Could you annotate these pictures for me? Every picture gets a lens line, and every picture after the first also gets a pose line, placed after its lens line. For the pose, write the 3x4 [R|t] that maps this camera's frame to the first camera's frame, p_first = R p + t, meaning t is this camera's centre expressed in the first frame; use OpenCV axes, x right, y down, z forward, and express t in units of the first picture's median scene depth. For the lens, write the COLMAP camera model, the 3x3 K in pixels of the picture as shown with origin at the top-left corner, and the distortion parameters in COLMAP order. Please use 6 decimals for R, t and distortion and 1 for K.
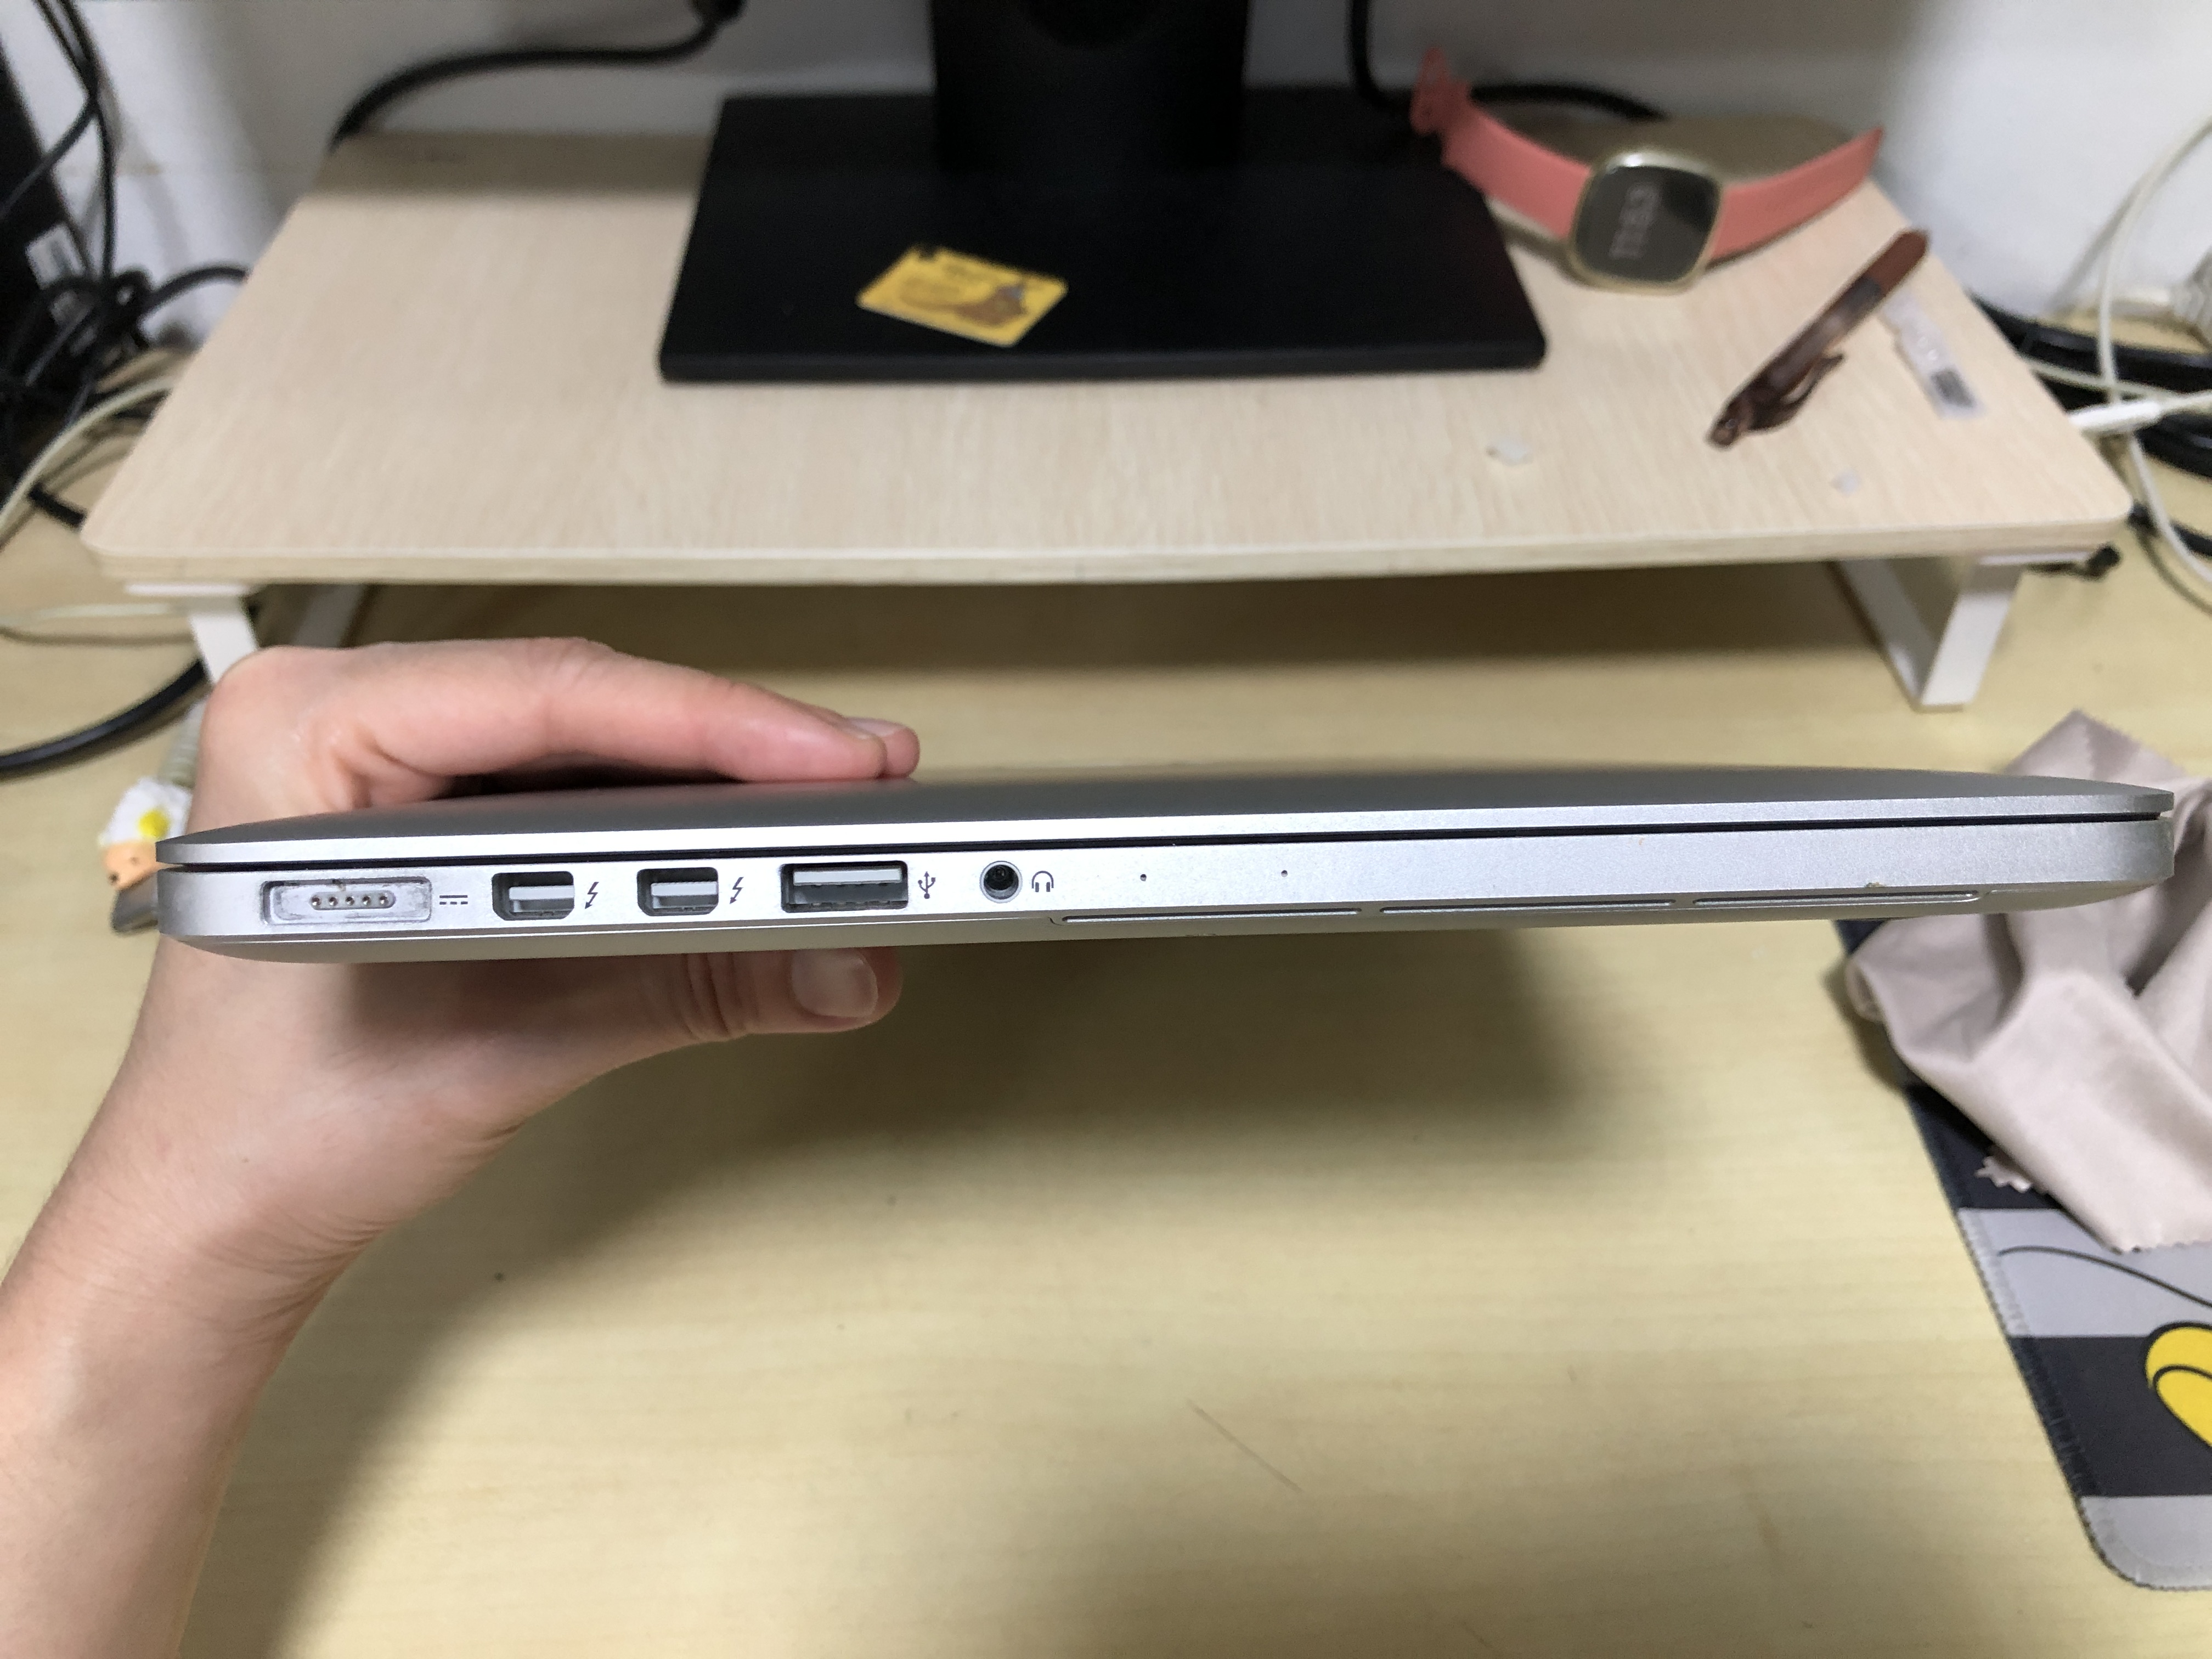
lens RADIAL K [[1814.6, 0, 1099.9], [0, 1814.6, 823.9], [0, 0, 1]] dist [-0.001763, 0.017633]
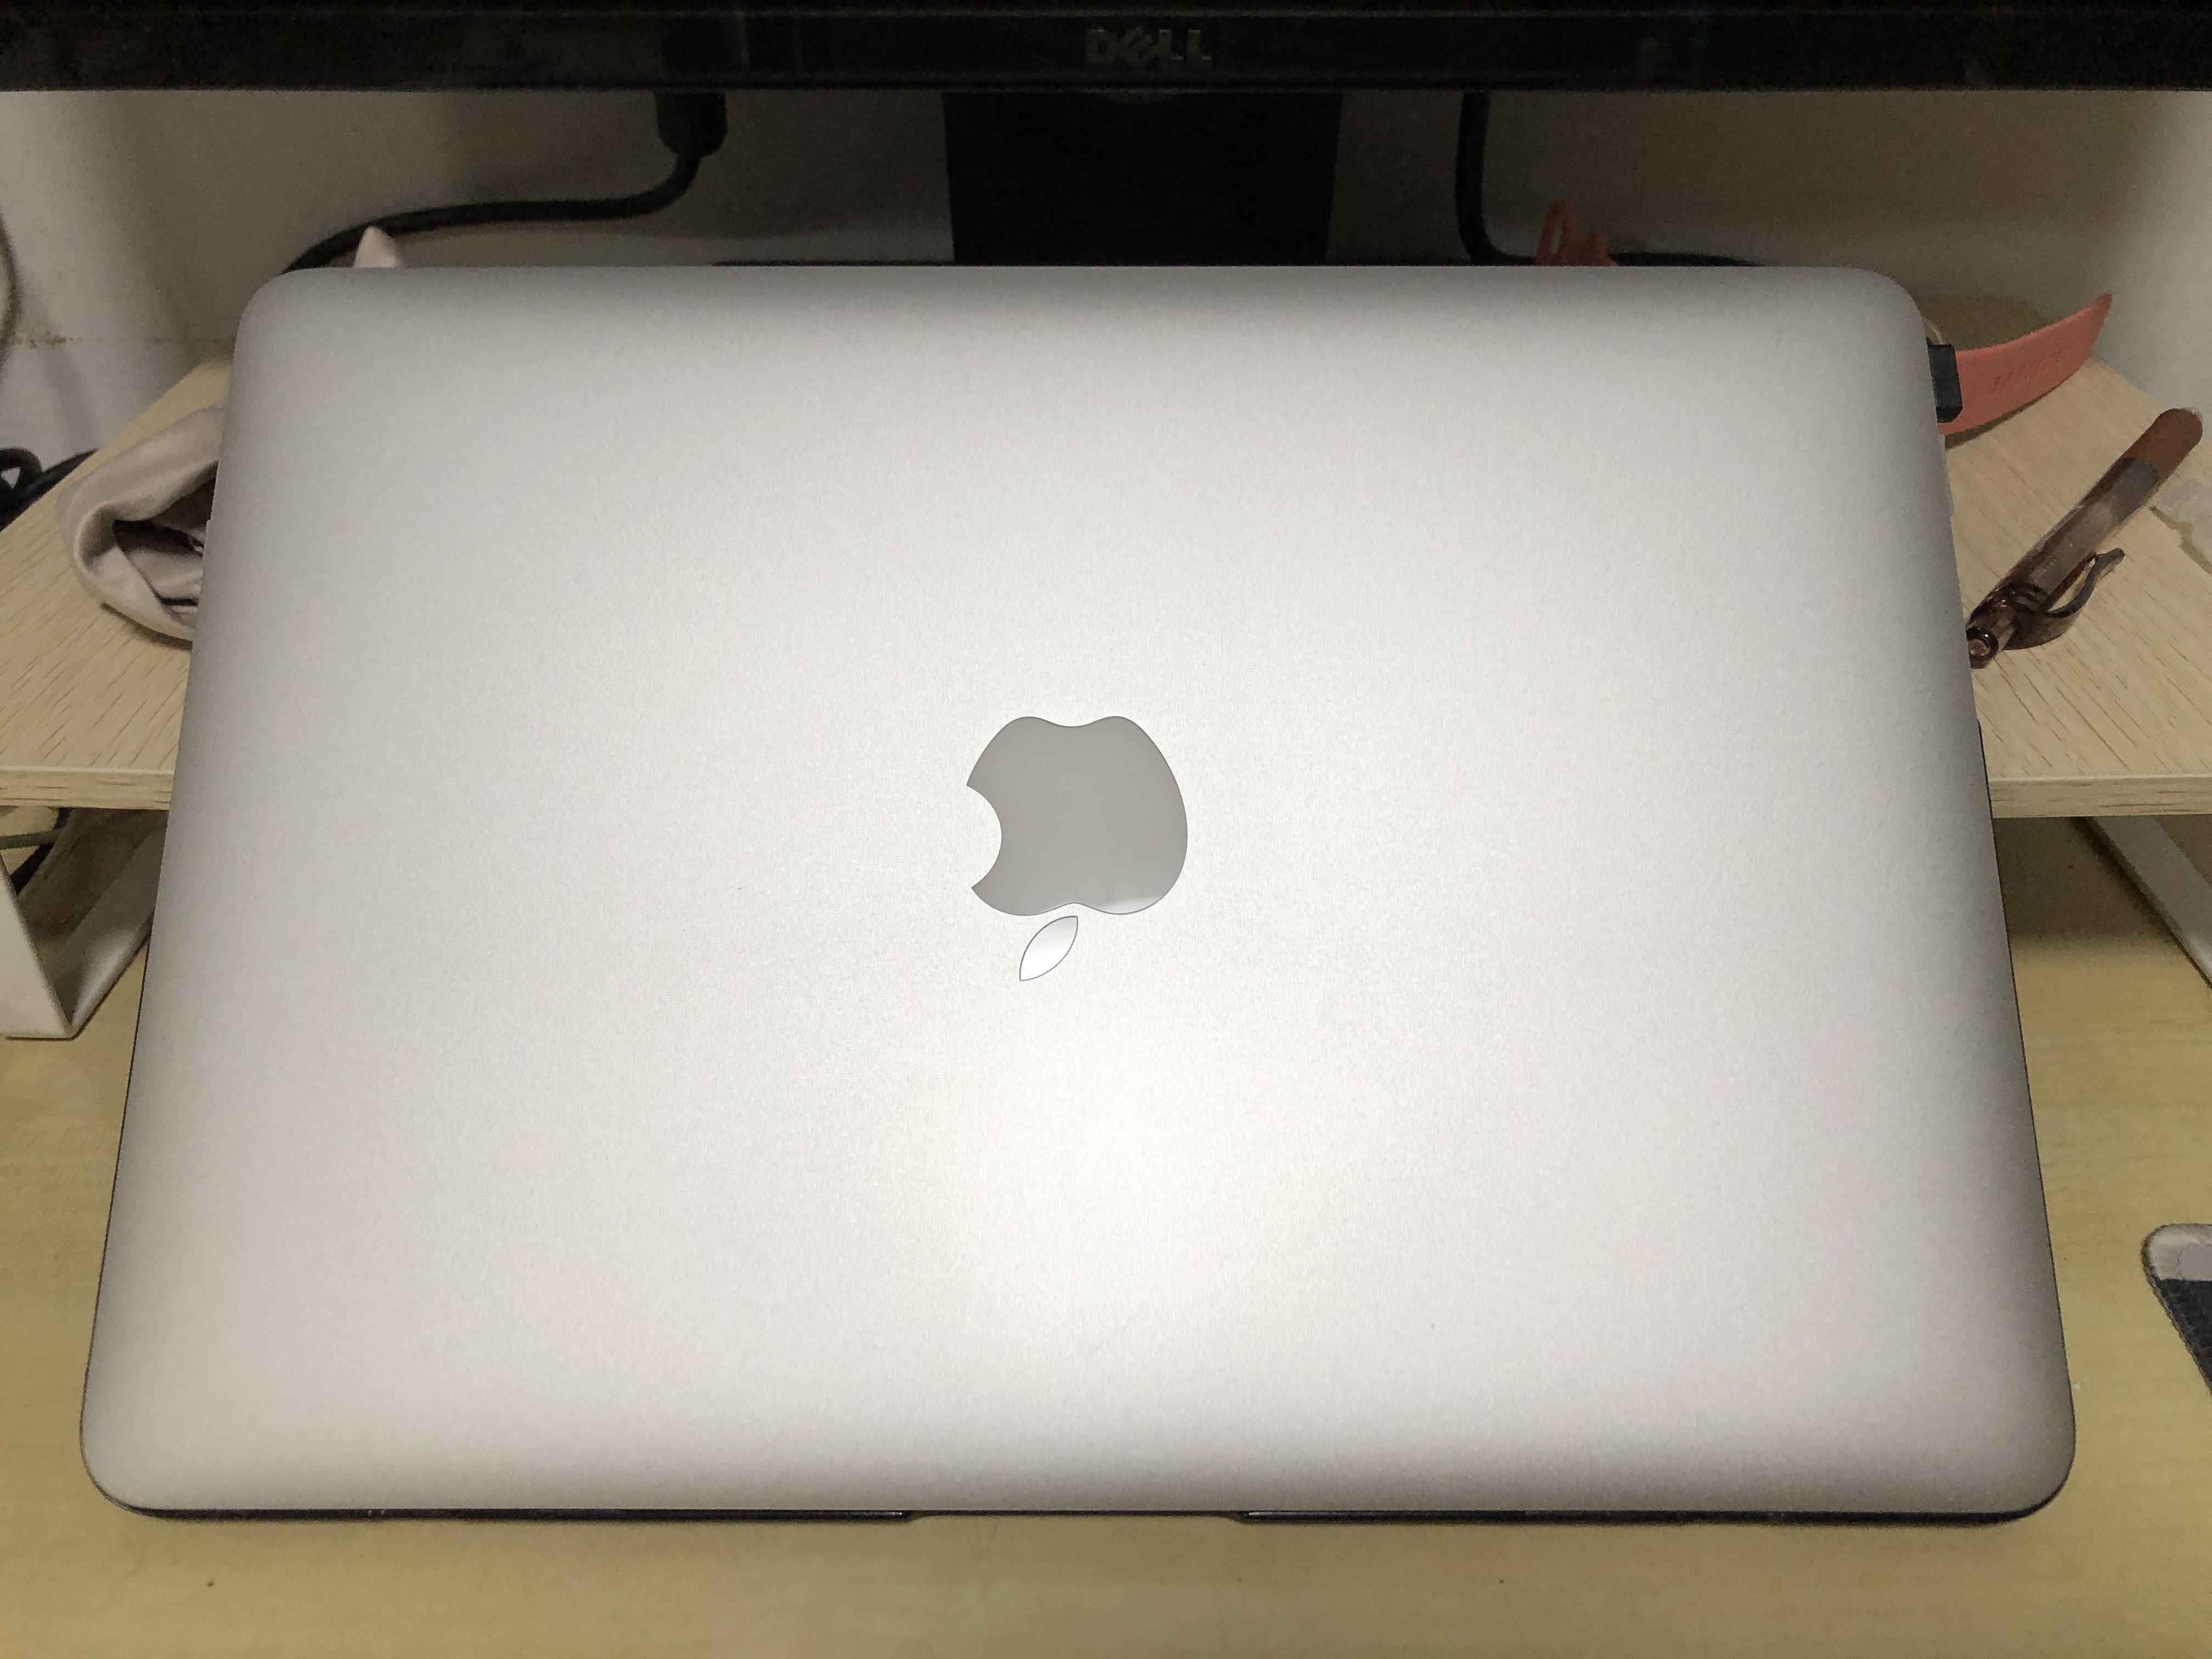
lens RADIAL K [[1814.6, 0, 1103.2], [0, 1814.6, 819.2], [0, 0, 1]] dist [-0.001763, 0.017633]
pose [[0.999006, 0.018150, -0.040709, 0.017298], [-0.023914, 0.989006, -0.145926, -0.026587], [0.037613, 0.146754, 0.988458, 0.242679]]
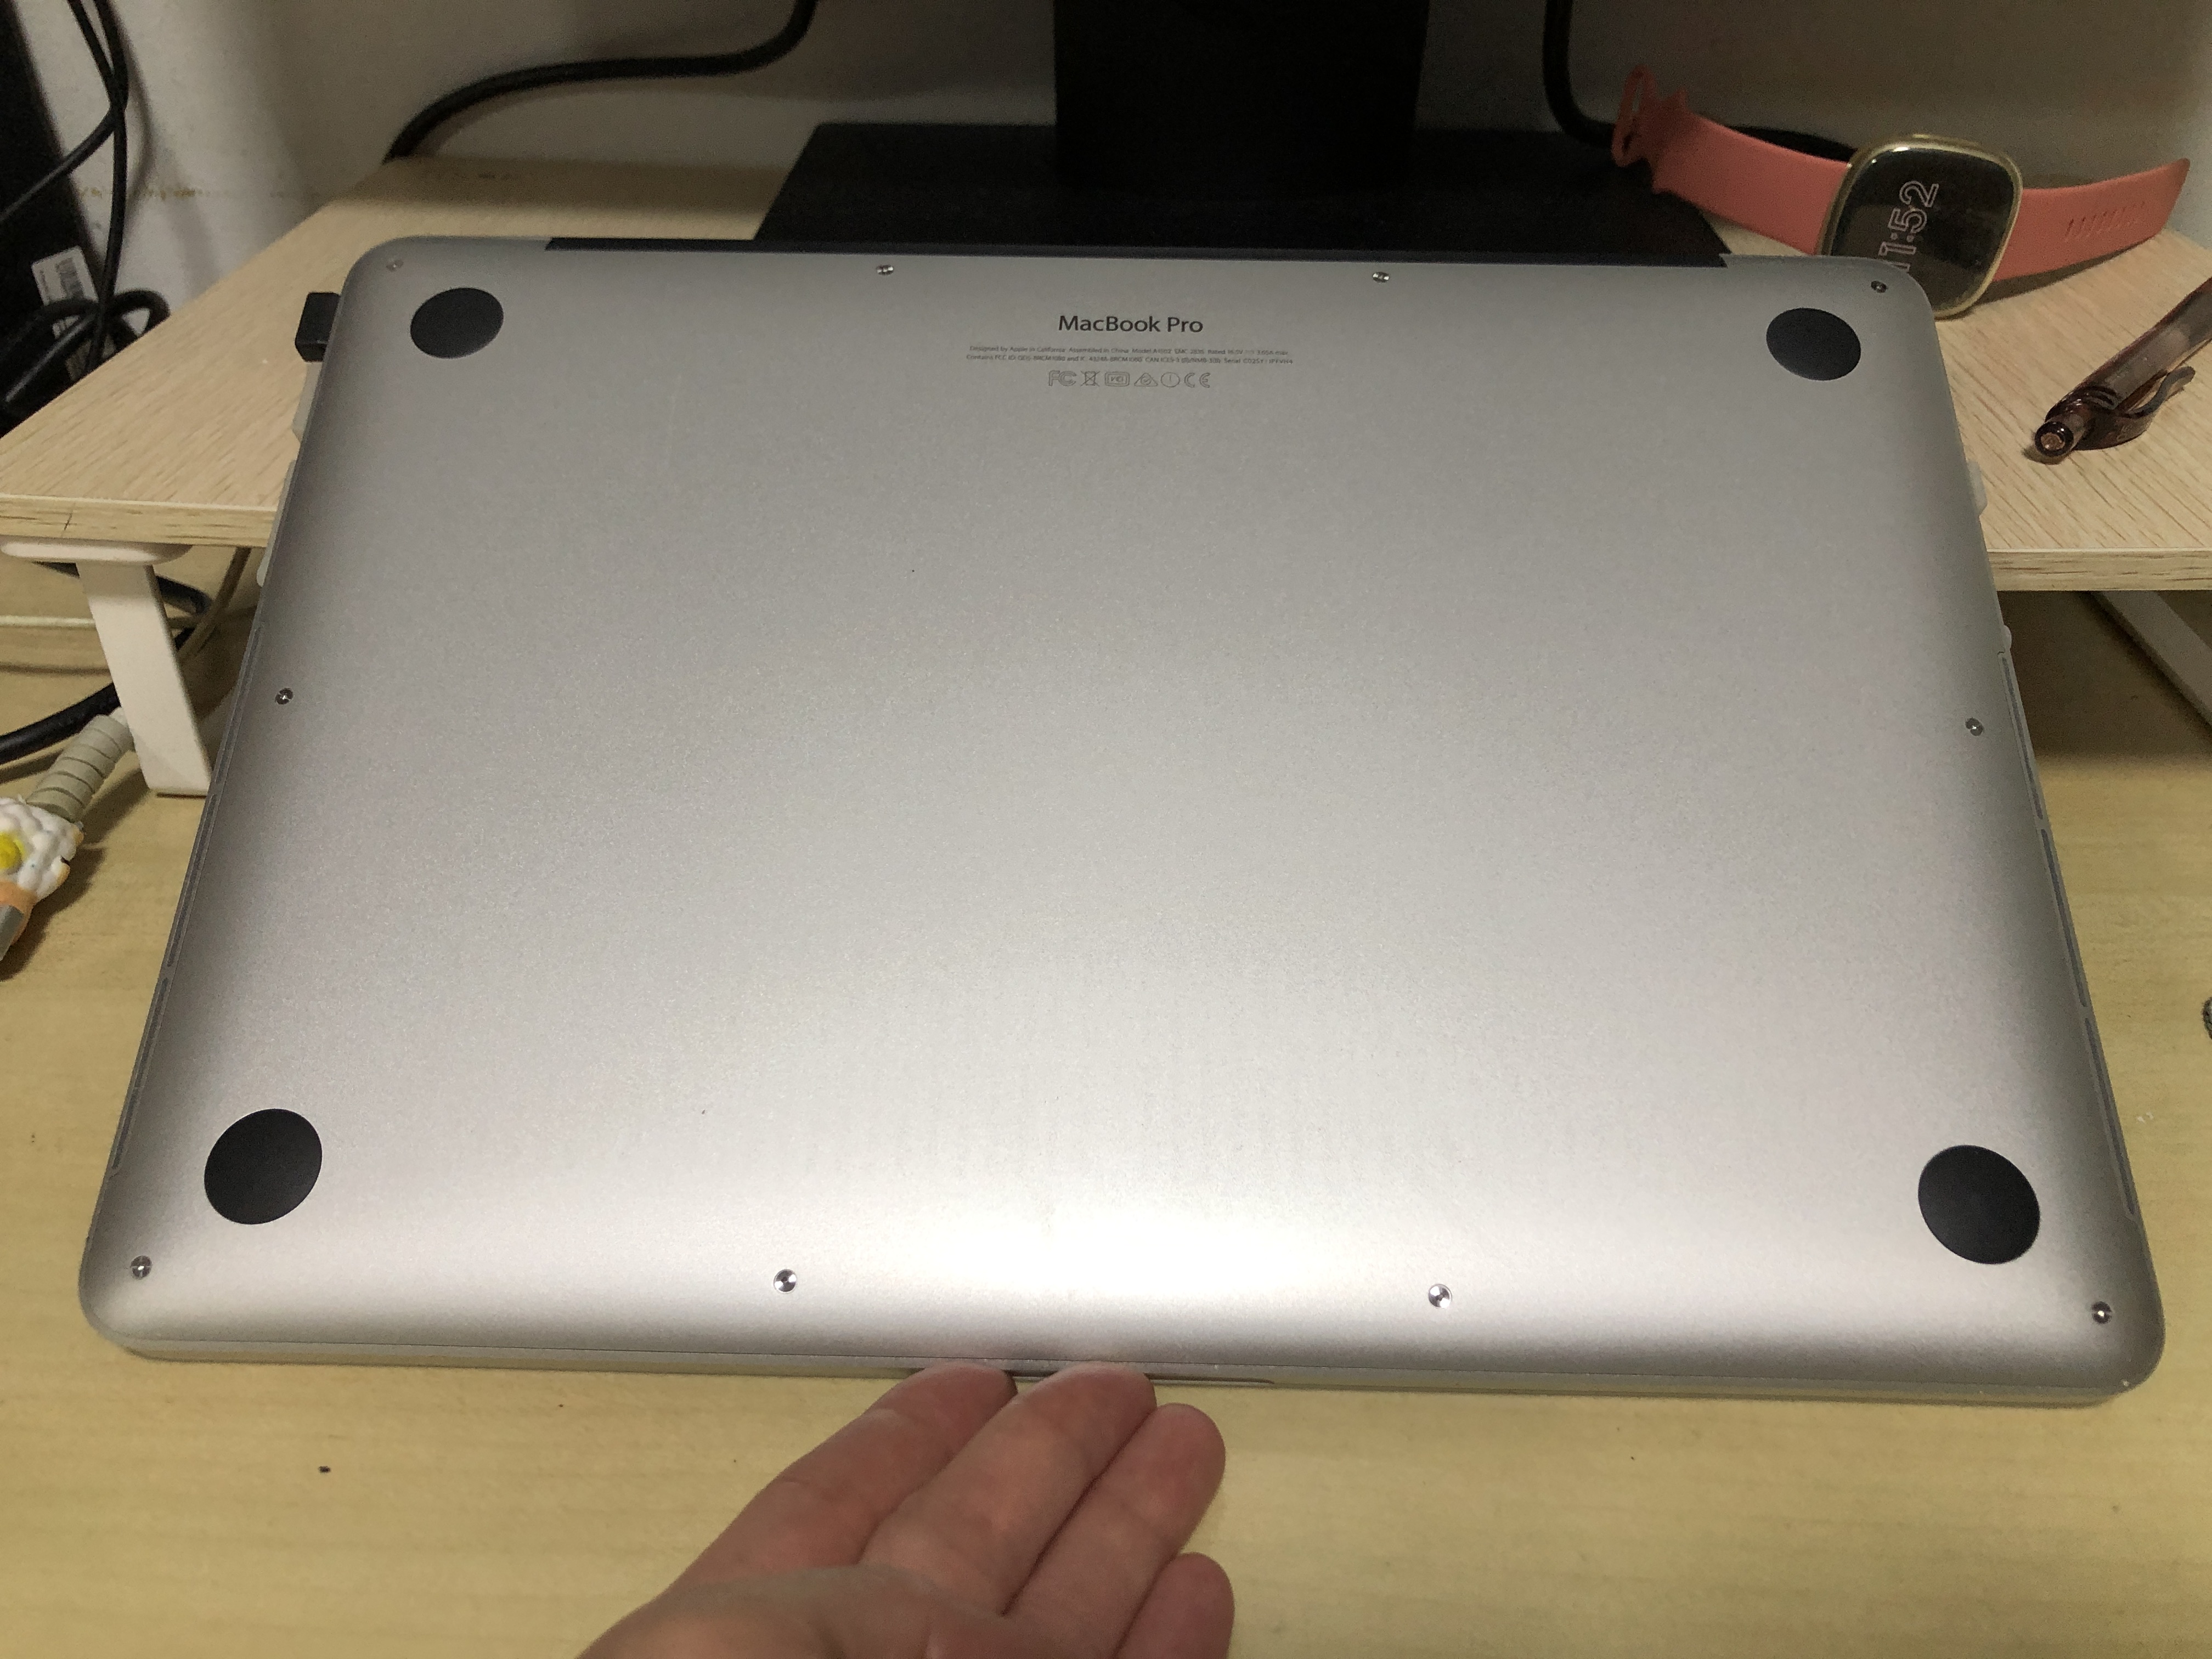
lens RADIAL K [[1814.6, 0, 1098.5], [0, 1814.6, 816.2], [0, 0, 1]] dist [-0.001763, 0.017633]
pose [[0.997544, 0.039621, -0.057760, -0.008263], [-0.048028, 0.987164, -0.152315, 0.071742], [0.050984, 0.154715, 0.986643, 0.224006]]
